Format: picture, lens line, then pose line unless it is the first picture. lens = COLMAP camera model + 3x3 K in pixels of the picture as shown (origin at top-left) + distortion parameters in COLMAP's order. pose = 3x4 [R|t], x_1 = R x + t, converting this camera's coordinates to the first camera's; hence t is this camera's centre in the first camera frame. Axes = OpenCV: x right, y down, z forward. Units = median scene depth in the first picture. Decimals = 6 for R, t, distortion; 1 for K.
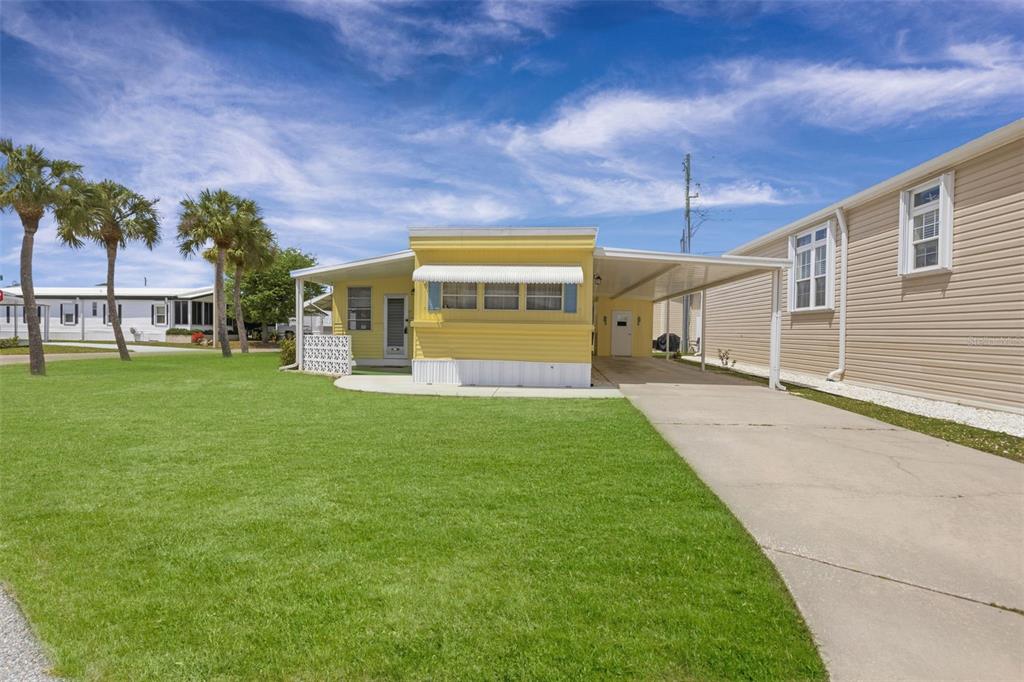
lens RADIAL K [[462.3, 0, 510.1], [0, 462.3, 338.7], [0, 0, 1]] dist [0.000553, 0.000362]
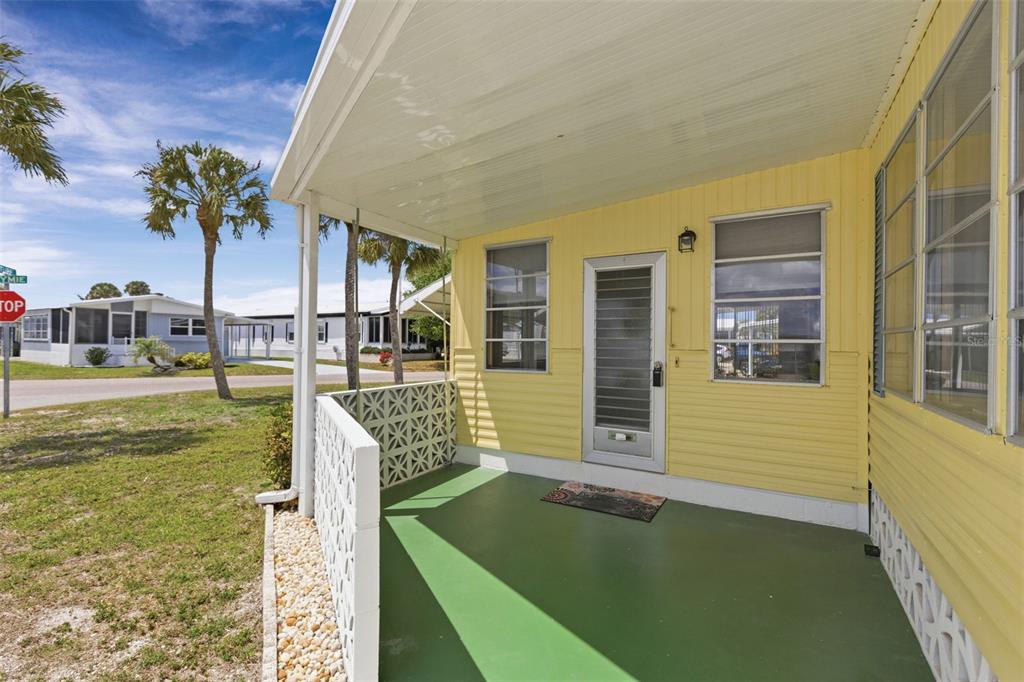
lens RADIAL K [[462.3, 0, 510.1], [0, 462.3, 338.7], [0, 0, 1]] dist [0.000553, 0.000362]
pose [[0.903910, -0.006932, -0.427666, -0.140378], [-0.006286, 0.999545, -0.029486, -0.024306], [0.427676, 0.029341, 0.903456, 0.528794]]
